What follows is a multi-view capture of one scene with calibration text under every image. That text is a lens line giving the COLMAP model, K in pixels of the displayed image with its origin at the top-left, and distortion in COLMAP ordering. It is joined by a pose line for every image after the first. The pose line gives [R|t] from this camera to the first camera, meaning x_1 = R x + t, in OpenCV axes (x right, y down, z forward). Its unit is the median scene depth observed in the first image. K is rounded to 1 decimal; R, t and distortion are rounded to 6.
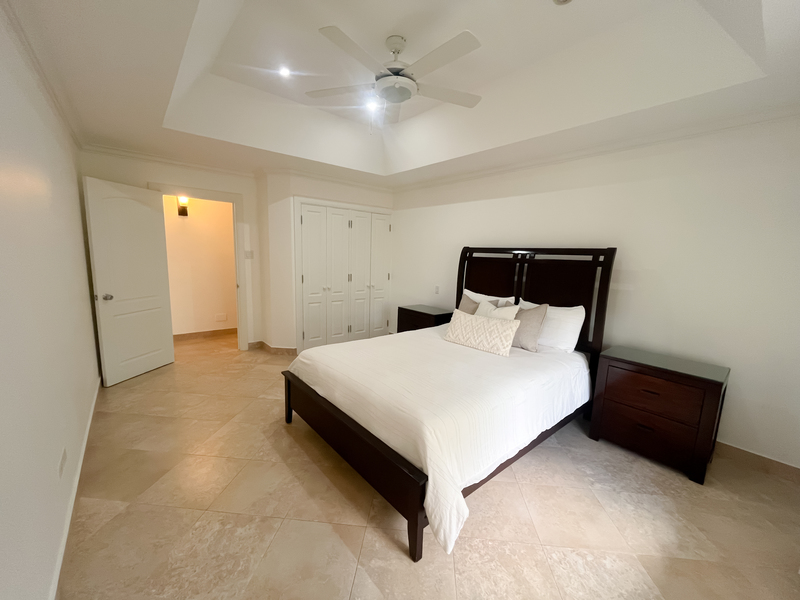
lens RADIAL K [[323.7, 0, 400.0], [0, 323.7, 300.0], [0, 0, 1]] dist [-0.001496, -0.000126]
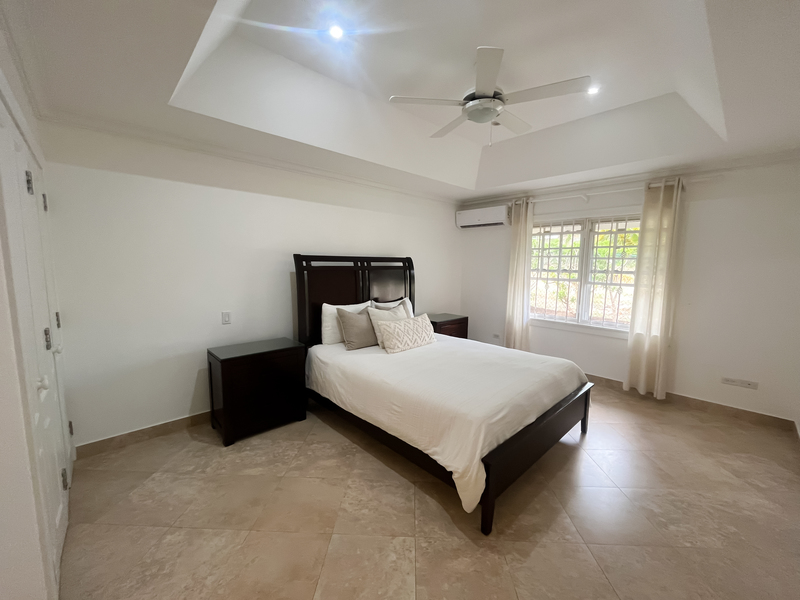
lens RADIAL K [[323.7, 0, 400.0], [0, 323.7, 300.0], [0, 0, 1]] dist [-0.001496, -0.000126]
pose [[-0.052955, -0.143010, 0.988303, -0.697458], [0.131221, 0.980114, 0.148856, -0.152652], [-0.989938, 0.137569, -0.033136, 0.865364]]
